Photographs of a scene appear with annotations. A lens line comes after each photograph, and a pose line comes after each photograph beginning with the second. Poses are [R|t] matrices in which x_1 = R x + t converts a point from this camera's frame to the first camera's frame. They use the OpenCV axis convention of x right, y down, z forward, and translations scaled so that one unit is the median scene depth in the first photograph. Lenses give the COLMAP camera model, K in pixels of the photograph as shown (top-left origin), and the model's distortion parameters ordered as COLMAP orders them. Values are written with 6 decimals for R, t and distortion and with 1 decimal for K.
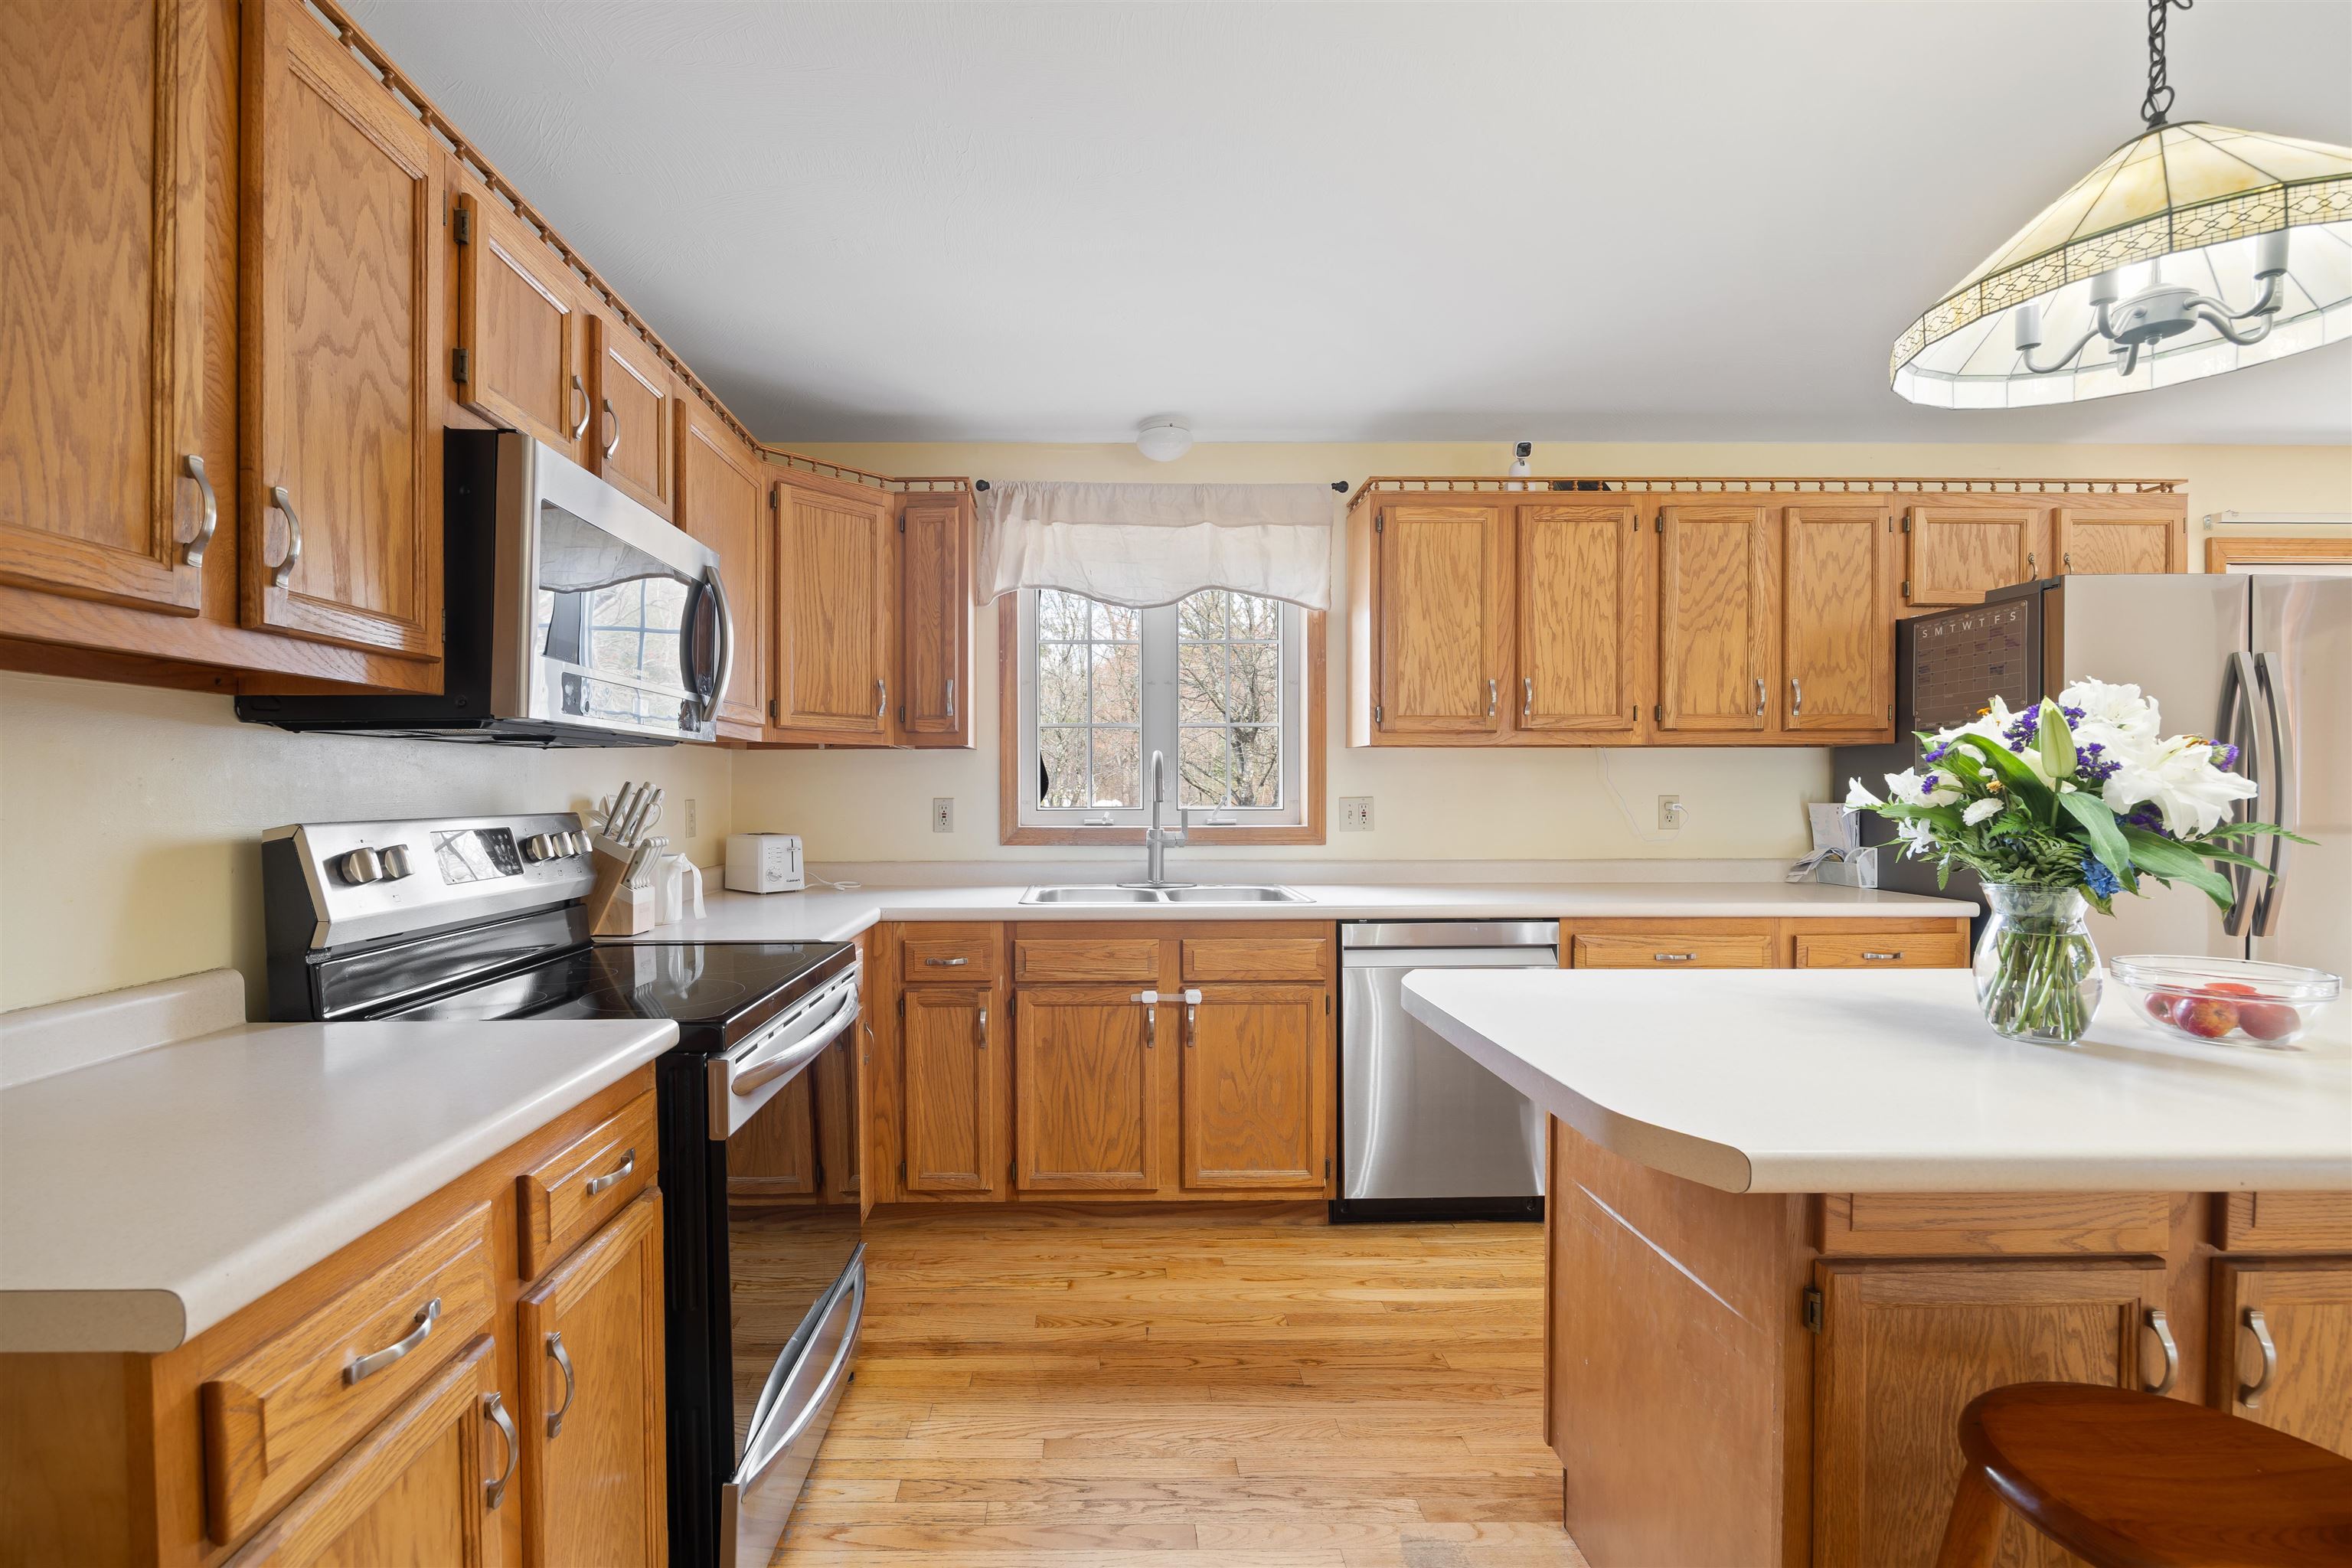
lens RADIAL K [[1014.7, 0, 1158.7], [0, 1014.7, 792.7], [0, 0, 1]] dist [-0.002638, 0.000011]
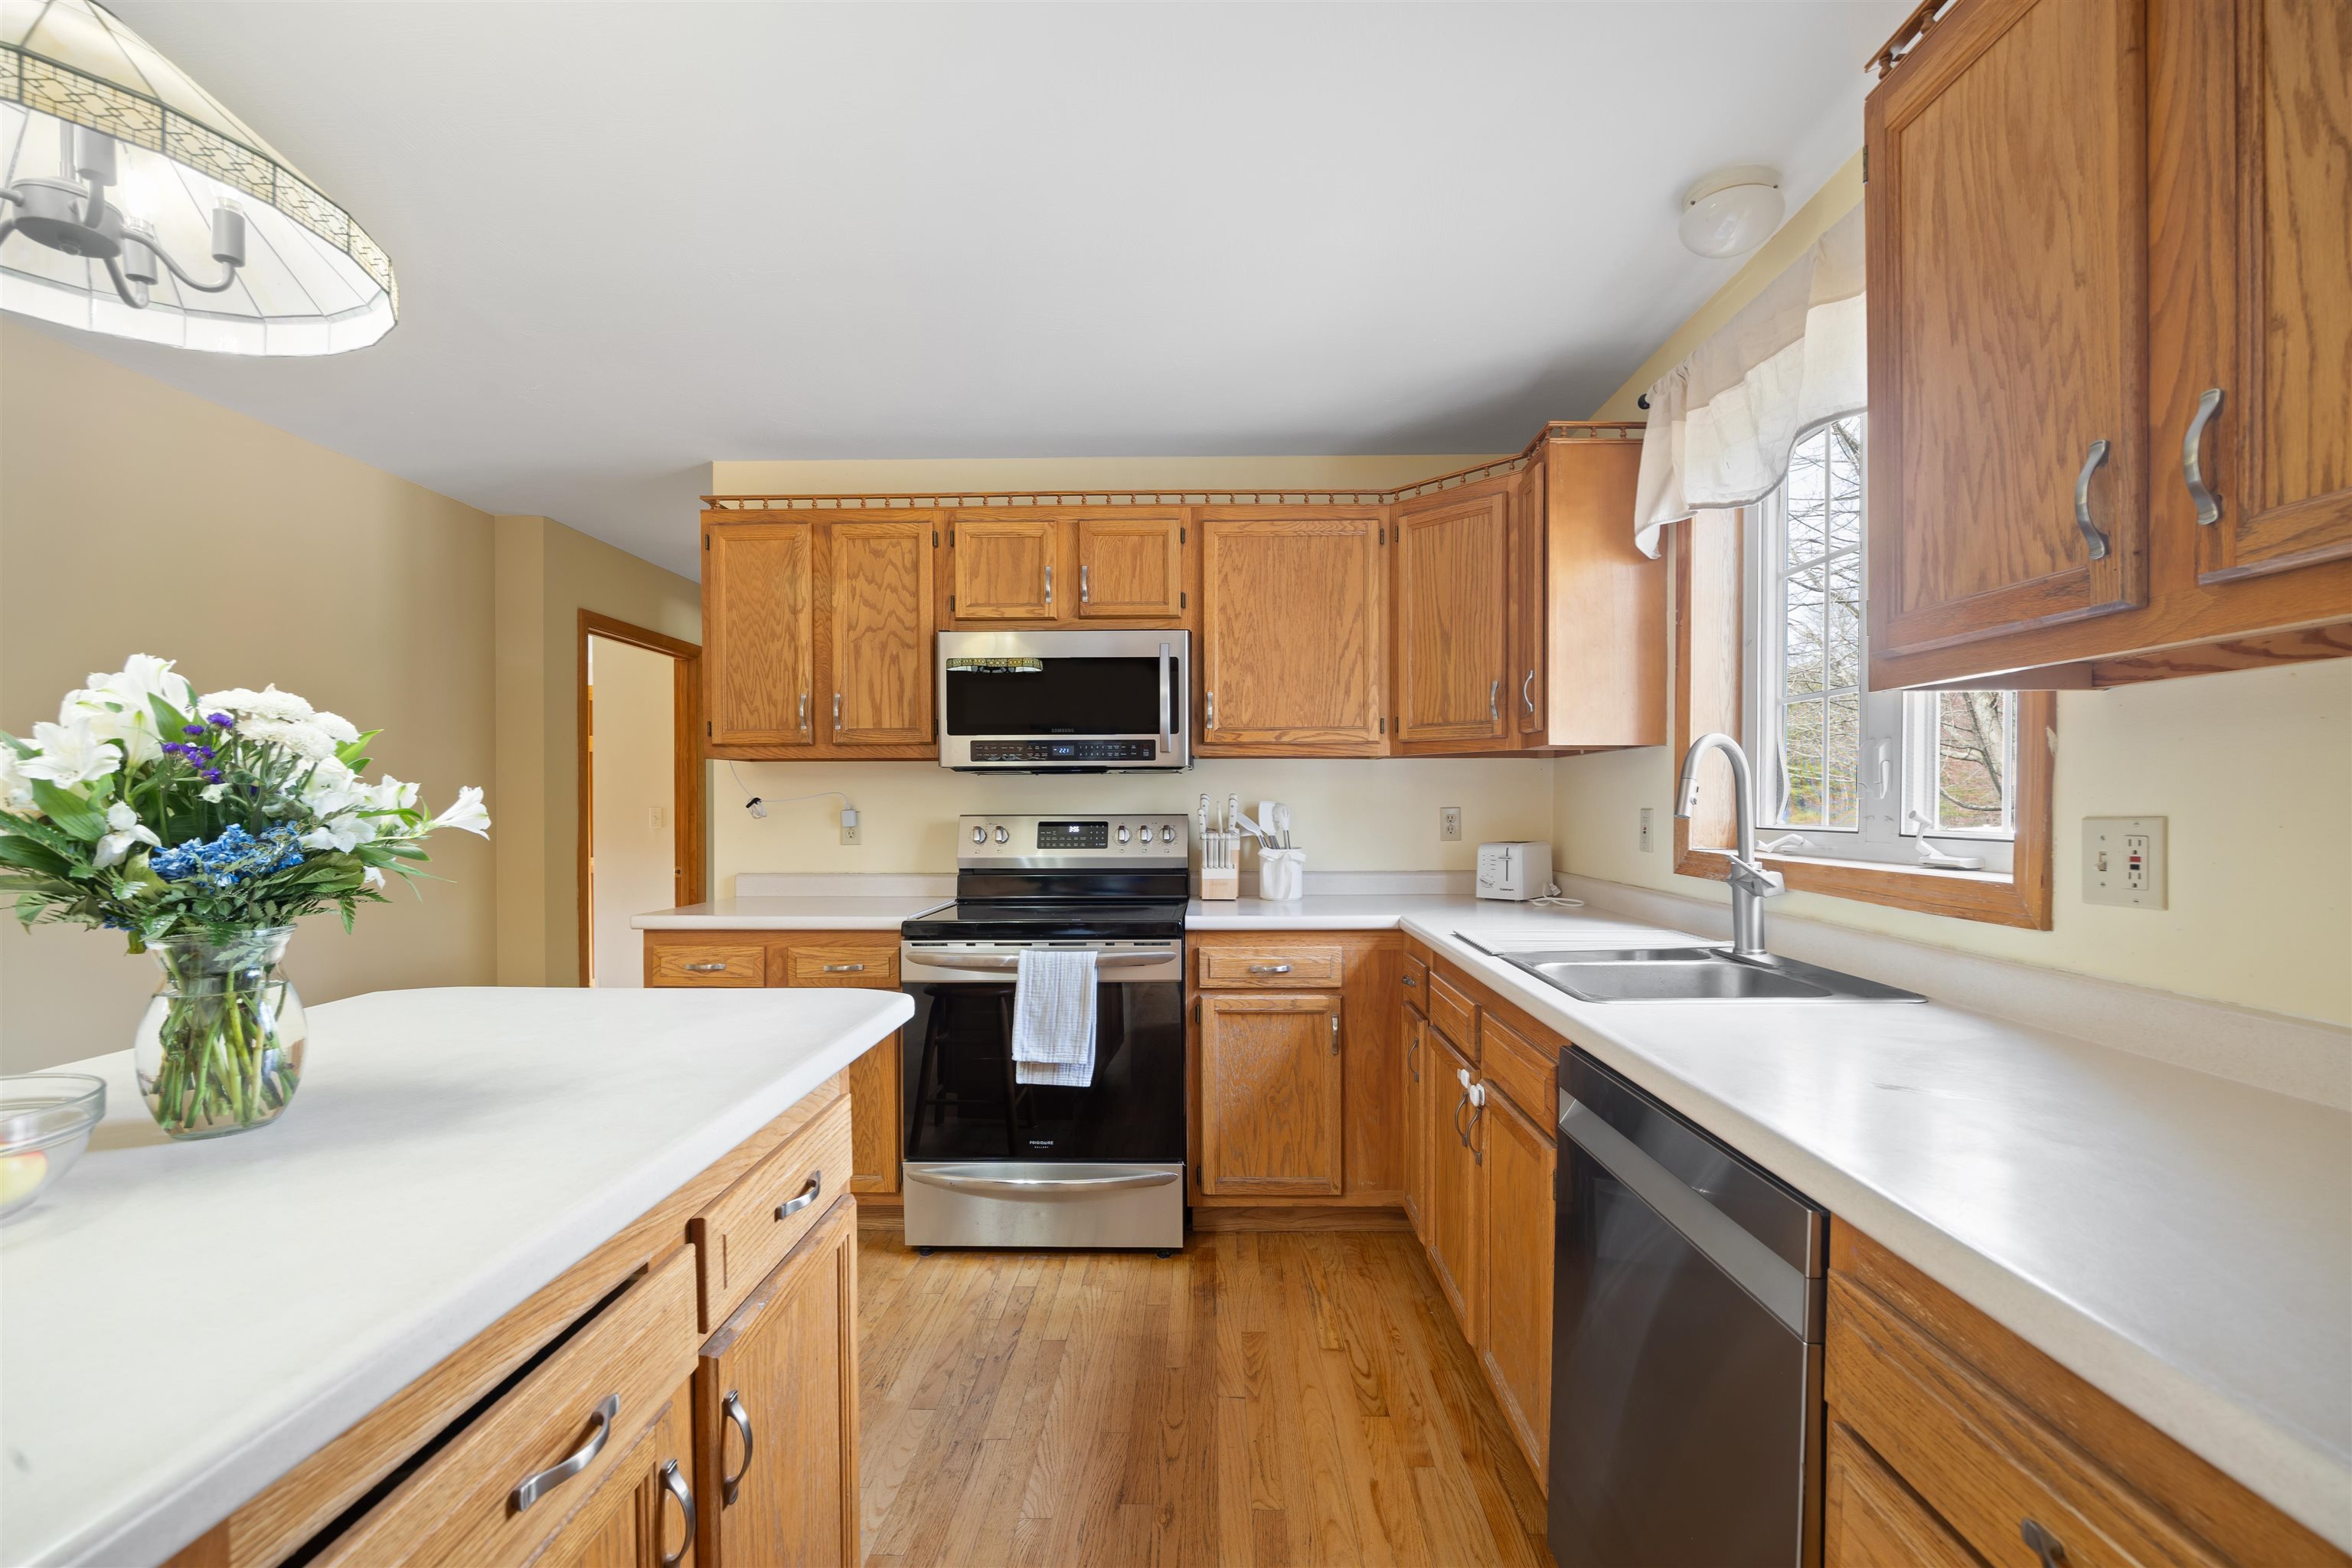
lens RADIAL K [[1014.7, 0, 1169.2], [0, 1014.7, 802.7], [0, 0, 1]] dist [-0.002638, 0.000011]
pose [[-0.070872, 0.001599, -0.997484, 0.817151], [-0.001048, 0.999998, 0.001678, -0.000366], [0.997485, 0.001165, -0.070870, 0.918207]]
